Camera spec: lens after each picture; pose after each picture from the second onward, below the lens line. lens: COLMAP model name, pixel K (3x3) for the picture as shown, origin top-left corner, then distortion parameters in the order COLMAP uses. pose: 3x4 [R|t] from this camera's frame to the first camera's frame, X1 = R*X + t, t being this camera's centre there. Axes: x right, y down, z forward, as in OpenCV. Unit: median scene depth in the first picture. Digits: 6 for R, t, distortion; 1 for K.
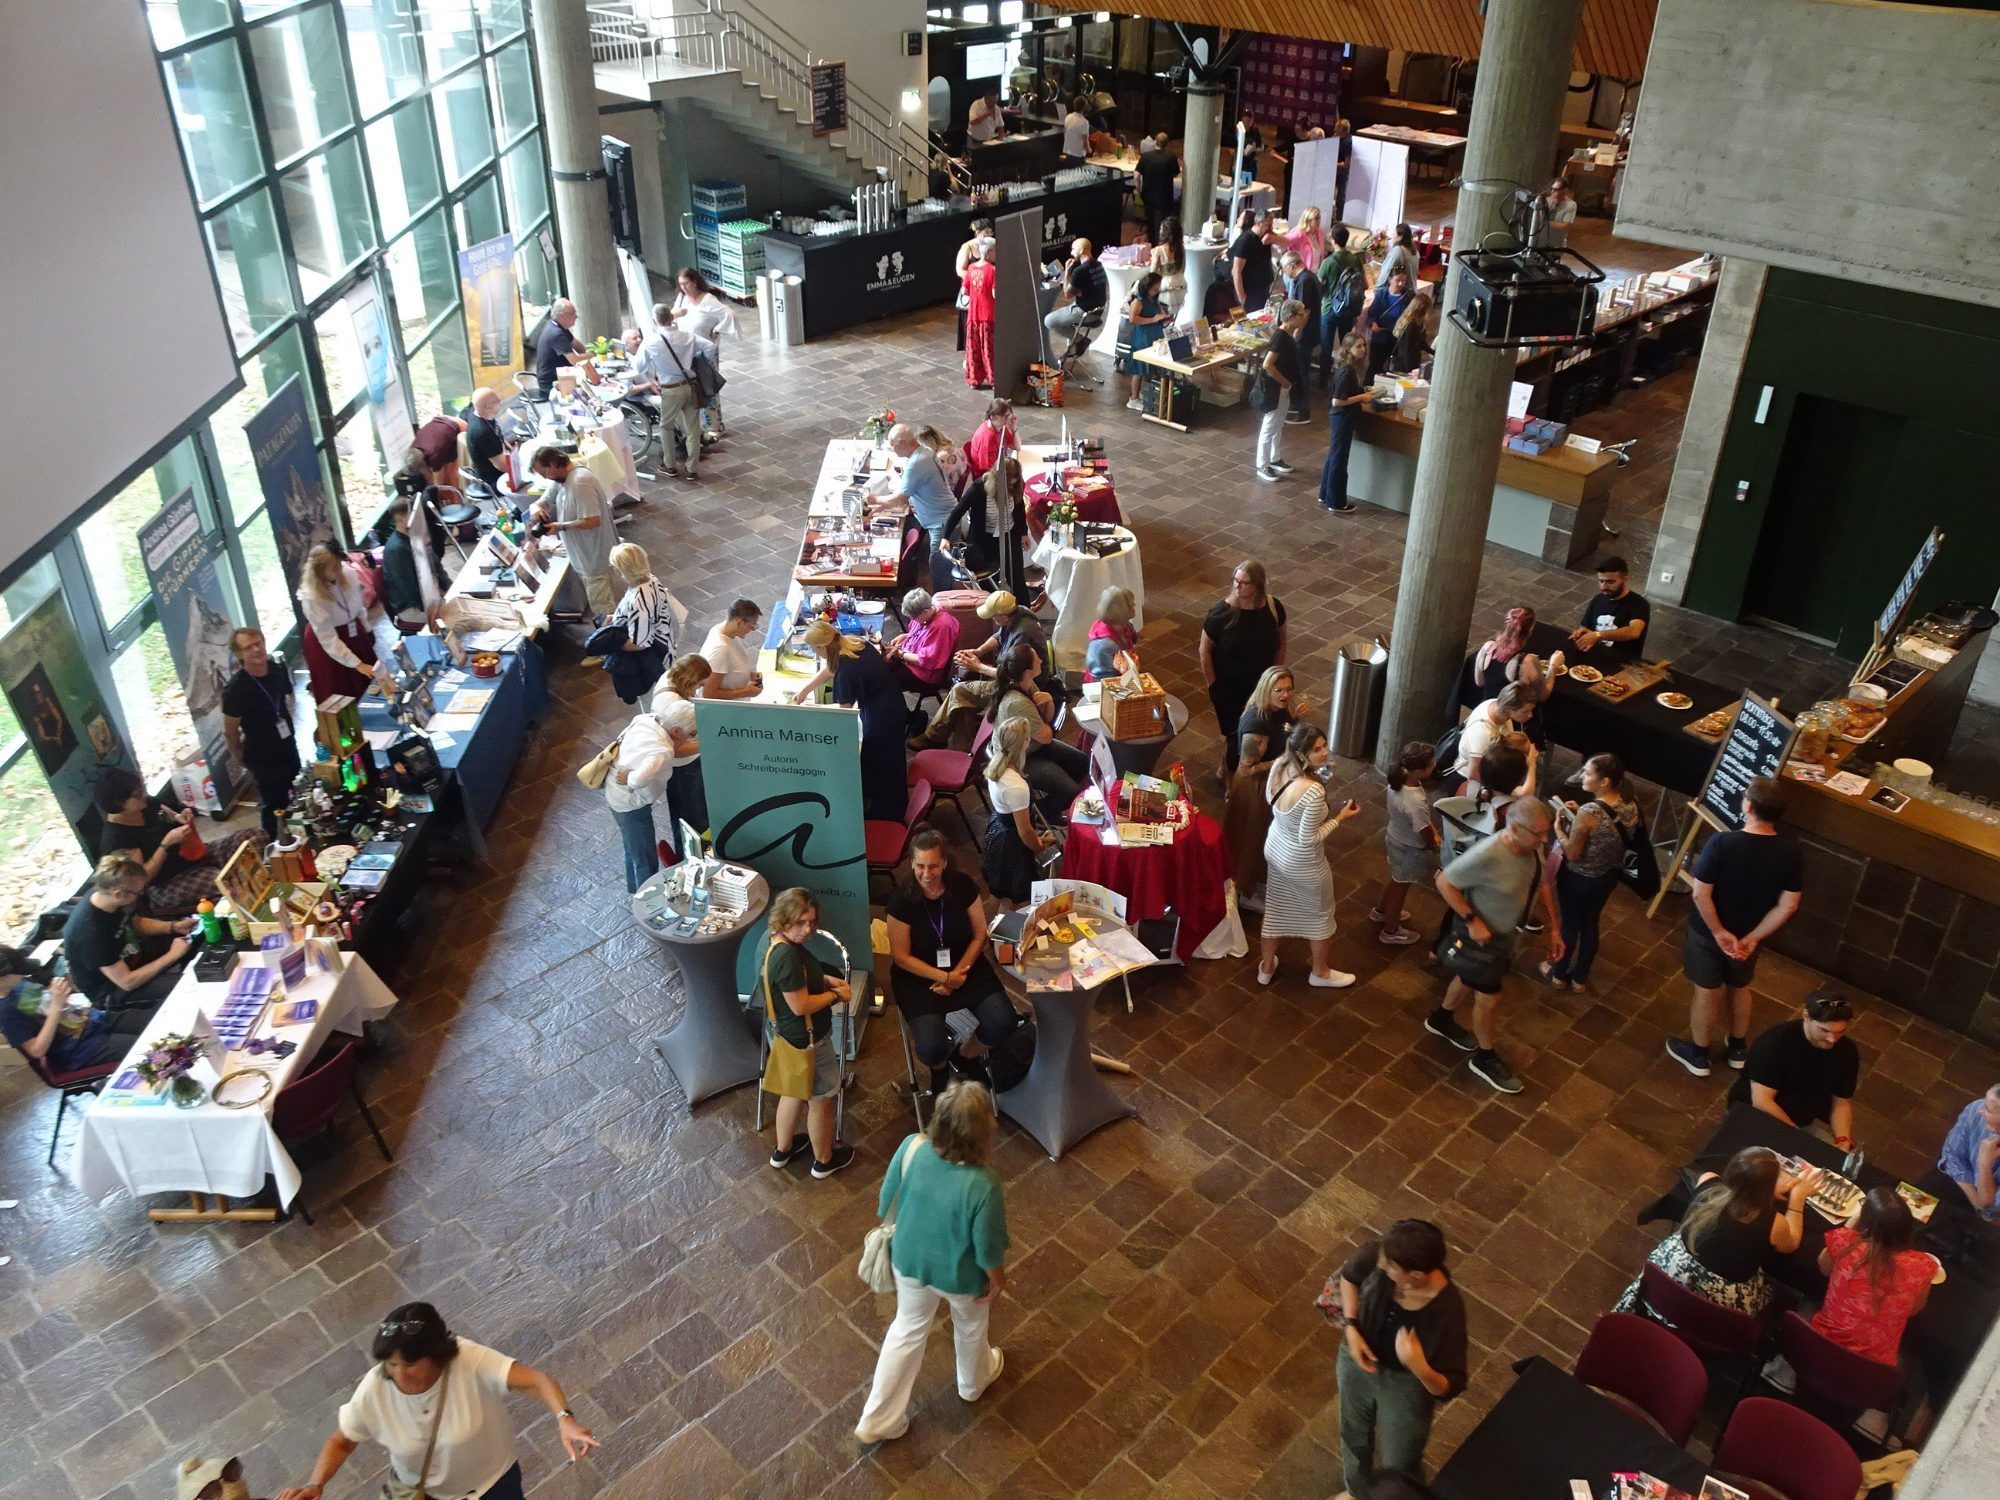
lens RADIAL K [[1590.8, 0, 1000.0], [0, 1590.8, 750.0], [0, 0, 1]] dist [0.017846, 0.004155]
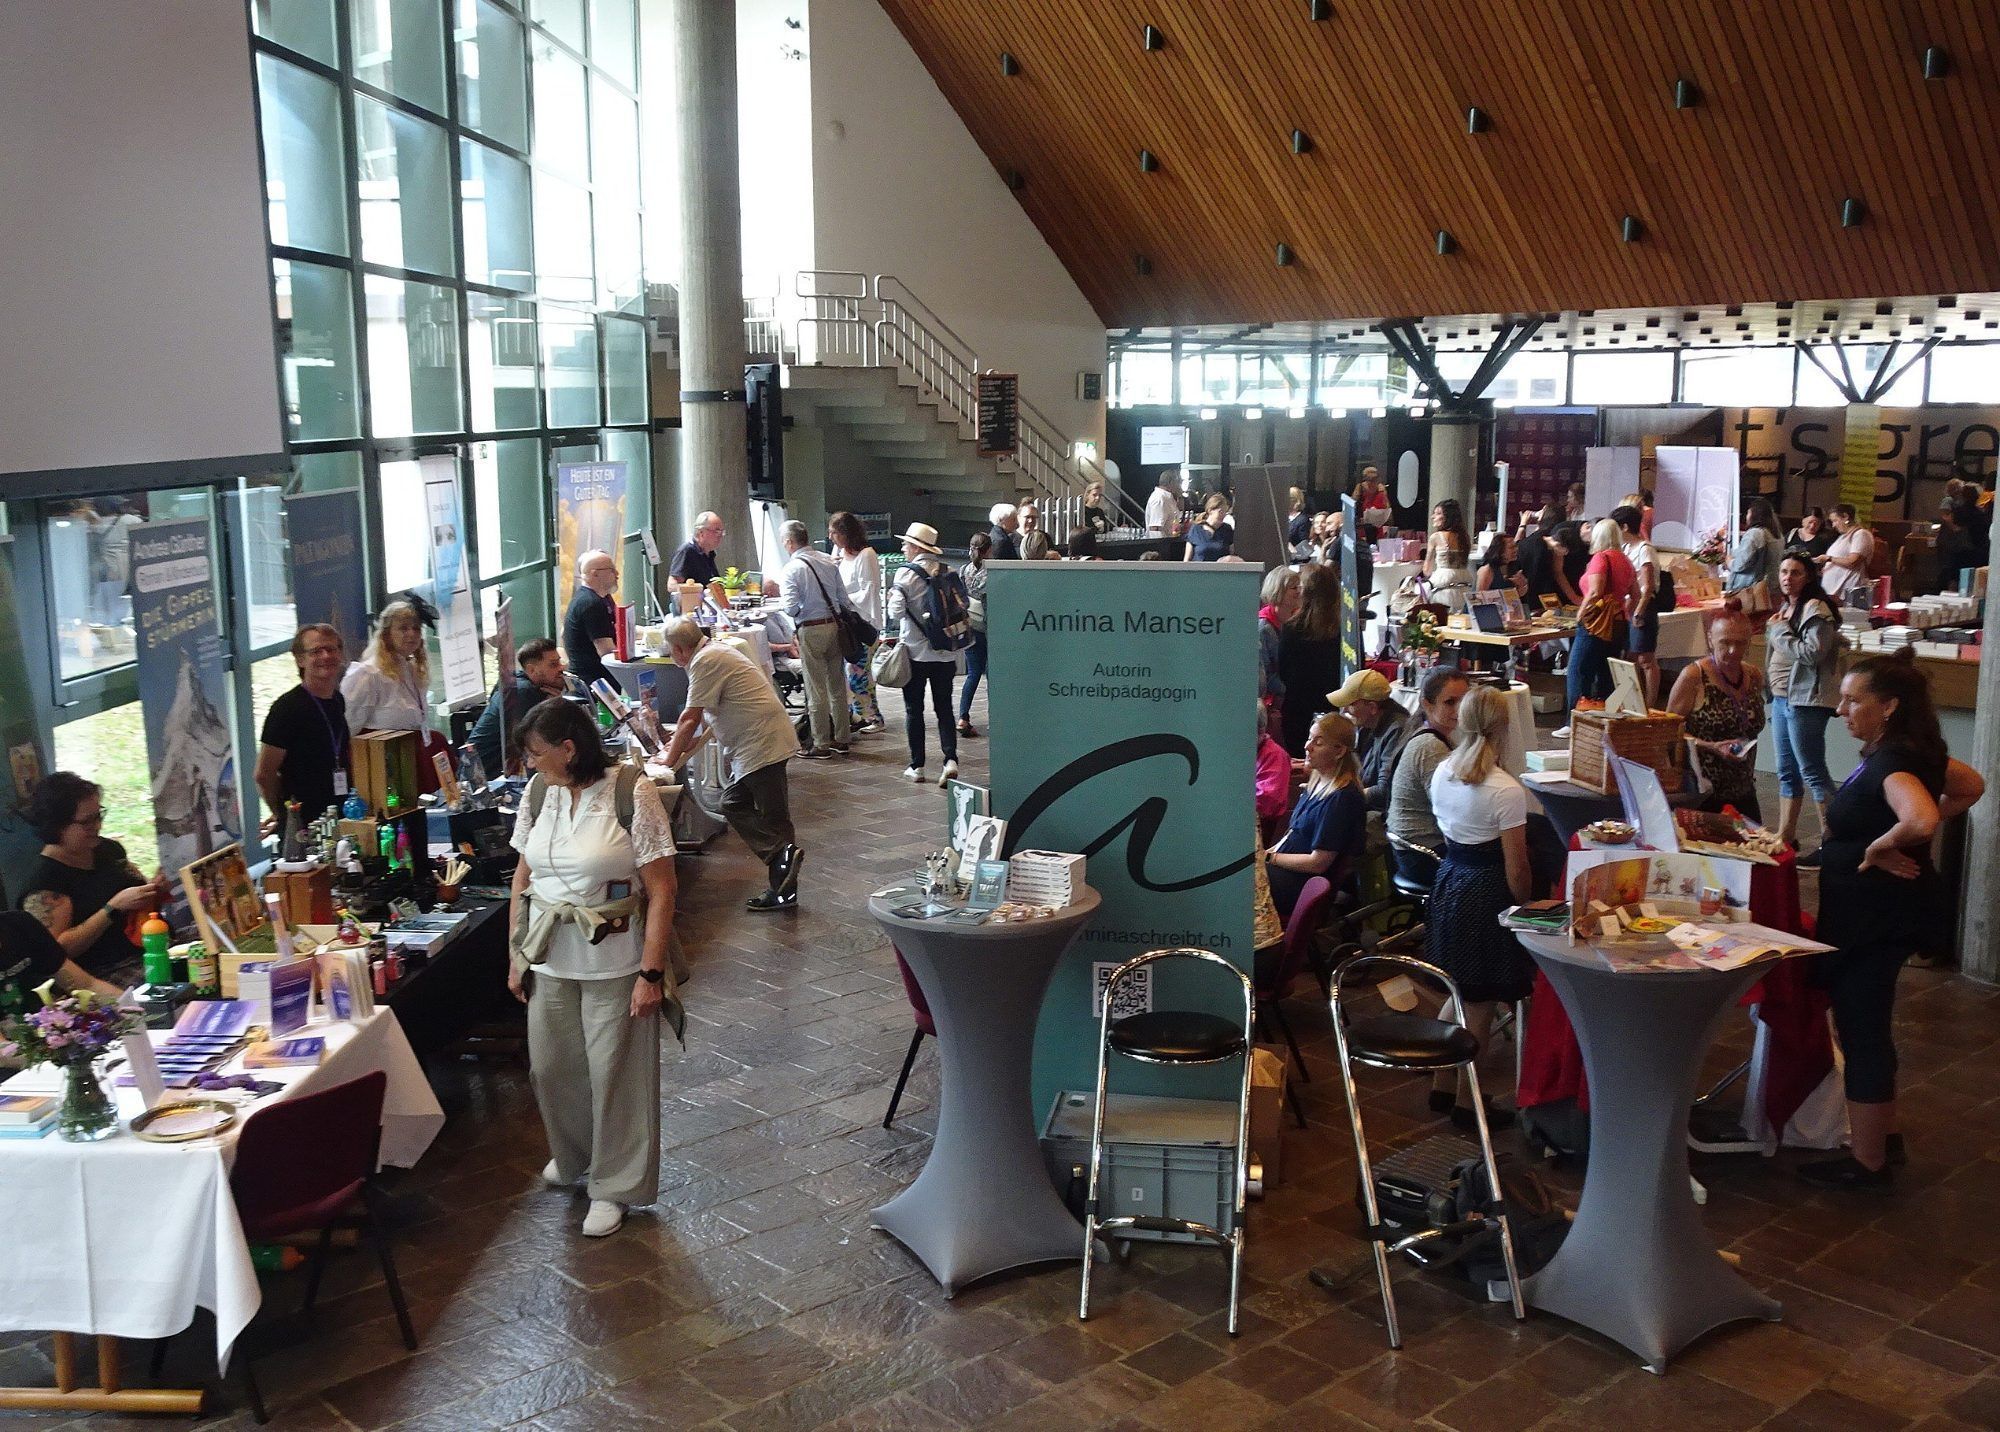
lens RADIAL K [[2000.3, 0, 1000.0], [0, 2000.3, 716.0], [0, 0, 1]] dist [0.016712, 0.016109]
pose [[0.998385, -0.004138, -0.056659, -0.127931], [-0.016357, 0.934167, -0.356462, 0.266310], [0.054404, 0.356813, 0.932590, 0.266480]]
